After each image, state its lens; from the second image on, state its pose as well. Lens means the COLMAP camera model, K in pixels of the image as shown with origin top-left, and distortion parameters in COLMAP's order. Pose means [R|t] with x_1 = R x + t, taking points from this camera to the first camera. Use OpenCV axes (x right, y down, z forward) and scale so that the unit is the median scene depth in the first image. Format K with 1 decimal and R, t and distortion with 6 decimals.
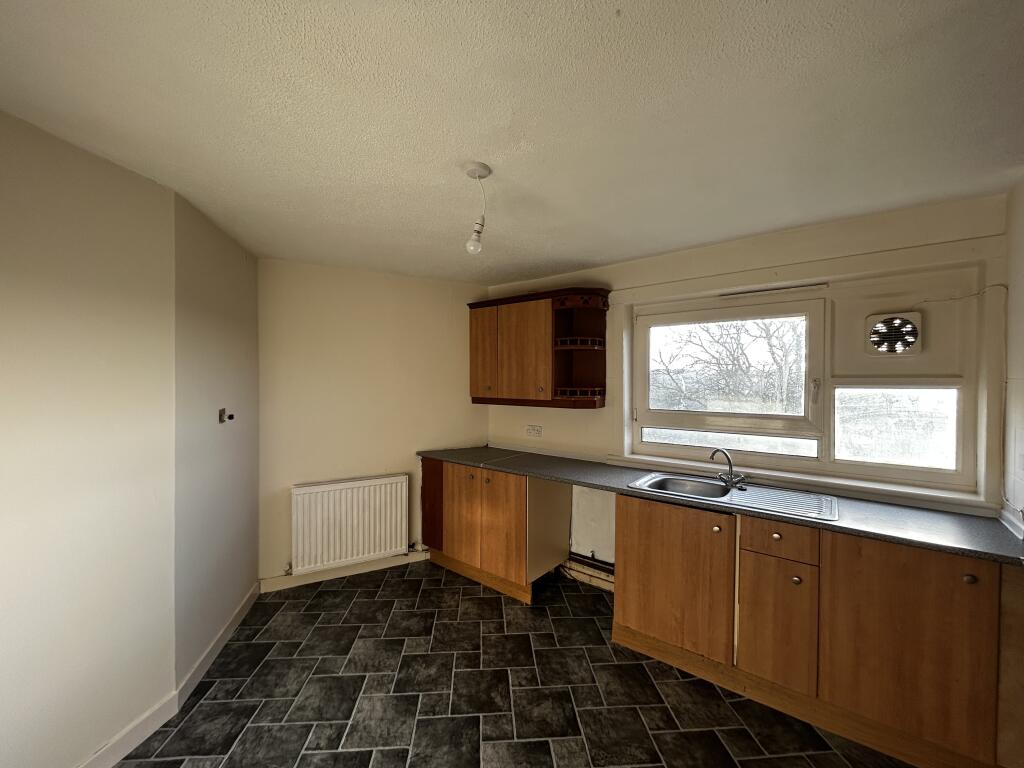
lens RADIAL K [[411.5, 0, 511.7], [0, 411.5, 380.6], [0, 0, 1]] dist [0.000994, 0.000059]
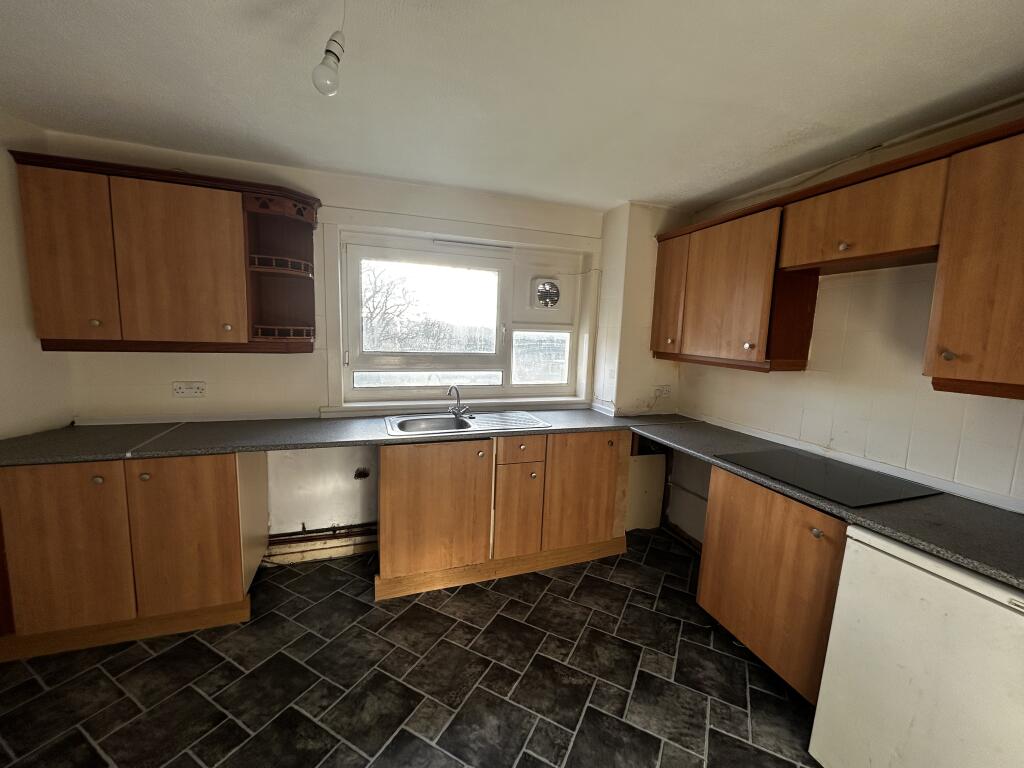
lens RADIAL K [[410.5, 0, 511.7], [0, 410.5, 382.3], [0, 0, 1]] dist [-0.022952, 0.008181]
pose [[0.524837, -0.091657, 0.846254, -0.358946], [-0.031308, 0.991434, 0.126798, 0.015709], [-0.850627, -0.093043, 0.517472, 0.330720]]
